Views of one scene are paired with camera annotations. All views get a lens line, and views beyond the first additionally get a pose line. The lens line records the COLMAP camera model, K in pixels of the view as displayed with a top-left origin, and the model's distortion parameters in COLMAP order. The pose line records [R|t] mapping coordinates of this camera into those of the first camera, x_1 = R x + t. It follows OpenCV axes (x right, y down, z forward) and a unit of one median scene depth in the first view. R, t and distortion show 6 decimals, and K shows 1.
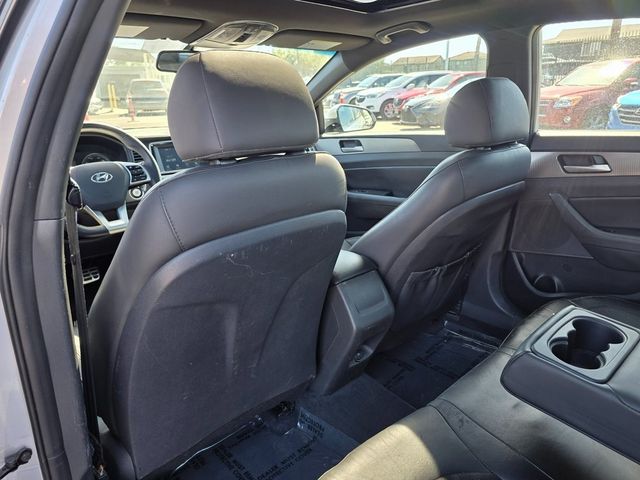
lens RADIAL K [[453.7, 0, 321.2], [0, 453.7, 231.2], [0, 0, 1]] dist [0.019729, -0.004164]
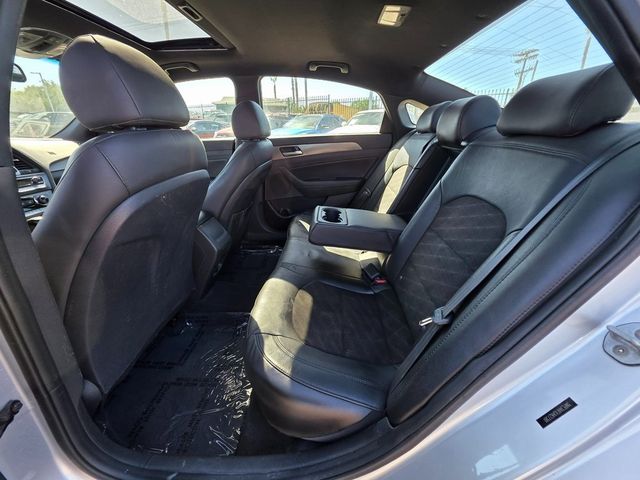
lens RADIAL K [[254.9, 0, 322.7], [0, 254.9, 238.1], [0, 0, 1]] dist [0.003398, -0.000409]
pose [[0.705422, -0.254962, 0.661342, -0.214778], [0.189271, 0.966940, 0.170891, 0.071052], [-0.683049, 0.004623, 0.730358, 0.035611]]
